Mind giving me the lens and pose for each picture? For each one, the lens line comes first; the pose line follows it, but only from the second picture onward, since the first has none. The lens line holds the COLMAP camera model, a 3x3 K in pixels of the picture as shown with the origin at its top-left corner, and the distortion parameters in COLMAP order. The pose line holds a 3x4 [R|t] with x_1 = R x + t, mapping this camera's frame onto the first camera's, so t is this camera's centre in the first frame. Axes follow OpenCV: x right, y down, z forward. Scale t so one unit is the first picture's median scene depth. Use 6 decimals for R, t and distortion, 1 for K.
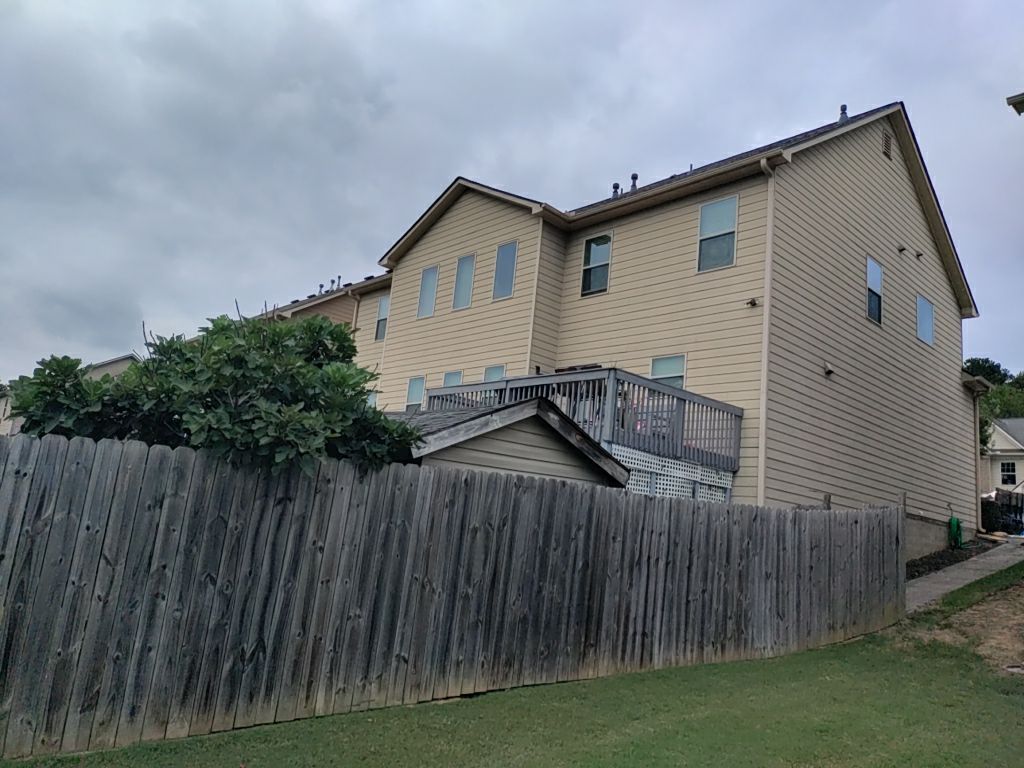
lens RADIAL K [[757.9, 0, 510.0], [0, 757.9, 387.8], [0, 0, 1]] dist [0.042103, -0.002099]
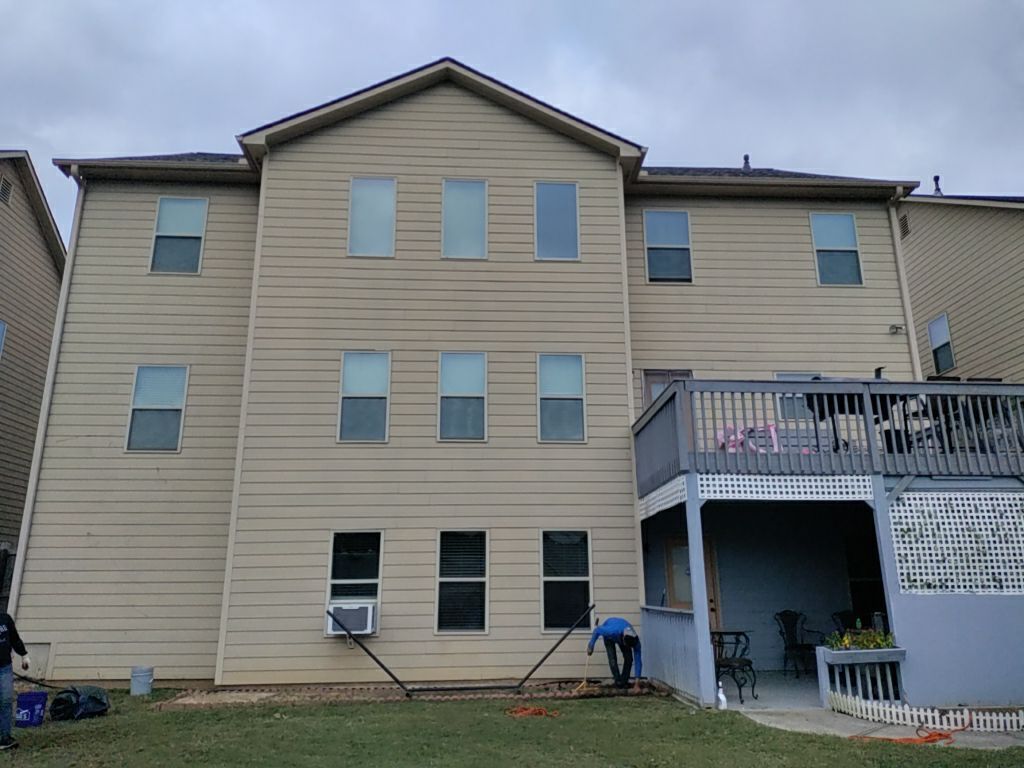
lens RADIAL K [[757.9, 0, 510.0], [0, 757.9, 387.8], [0, 0, 1]] dist [0.042103, -0.002099]
pose [[0.655041, 0.112029, 0.747242, -0.536858], [-0.080552, 0.993665, -0.078361, 0.055130], [-0.751288, -0.008862, 0.659916, 0.577625]]
